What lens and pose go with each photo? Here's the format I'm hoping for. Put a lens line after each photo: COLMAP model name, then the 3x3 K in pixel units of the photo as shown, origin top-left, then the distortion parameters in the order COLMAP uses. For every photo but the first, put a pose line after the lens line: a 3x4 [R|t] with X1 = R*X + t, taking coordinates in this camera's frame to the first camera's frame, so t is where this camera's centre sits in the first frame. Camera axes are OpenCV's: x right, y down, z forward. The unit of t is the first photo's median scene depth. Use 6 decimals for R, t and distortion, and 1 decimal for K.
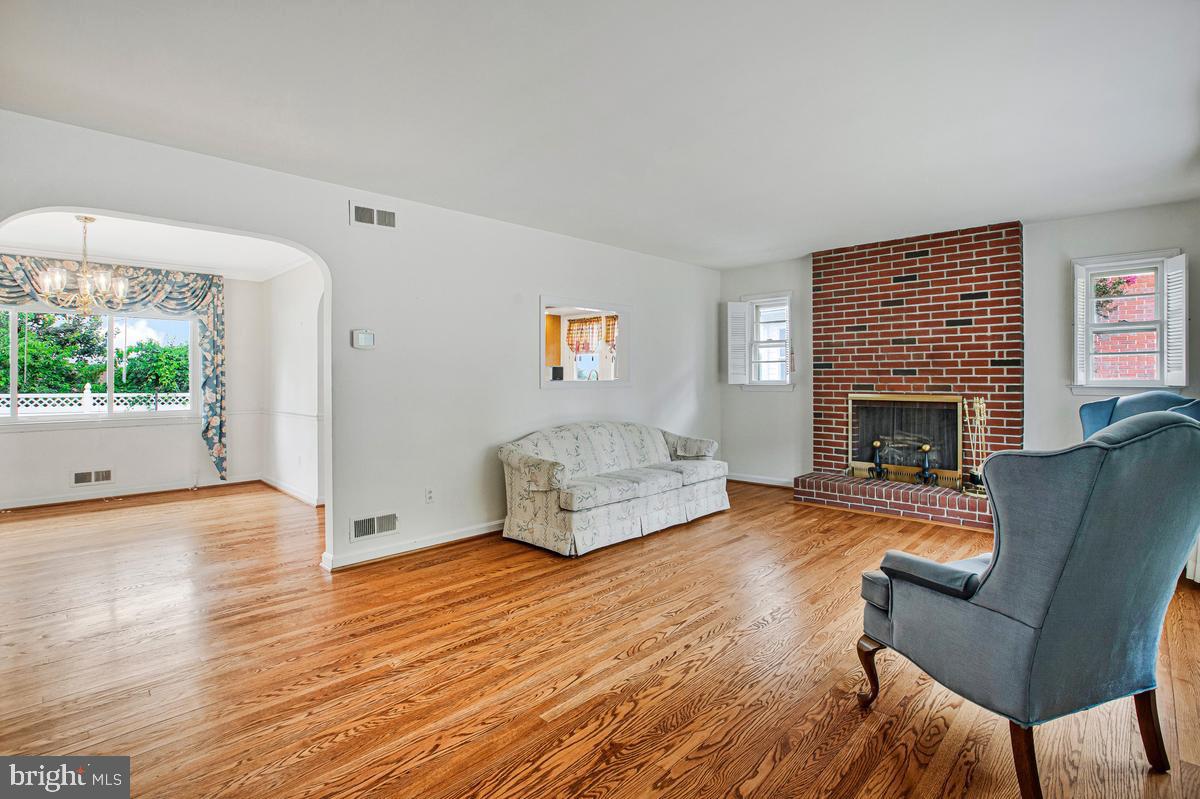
lens RADIAL K [[564.3, 0, 585.6], [0, 564.3, 368.1], [0, 0, 1]] dist [-0.042933, 0.004465]
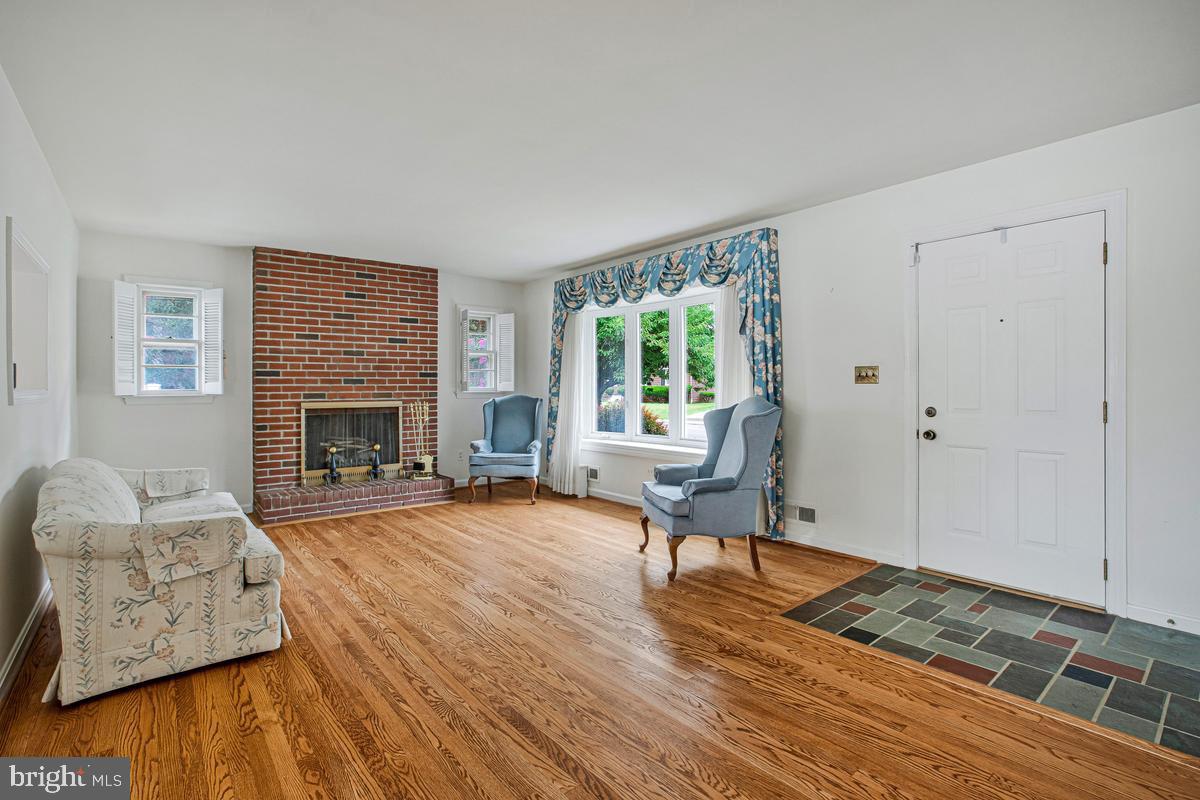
lens RADIAL K [[564.3, 0, 593.4], [0, 564.3, 399.3], [0, 0, 1]] dist [-0.042933, 0.004465]
pose [[0.119234, -0.019148, 0.992681, -0.495355], [-0.012502, 0.999706, 0.020785, 0.014858], [-0.992787, -0.014889, 0.118960, 0.430335]]
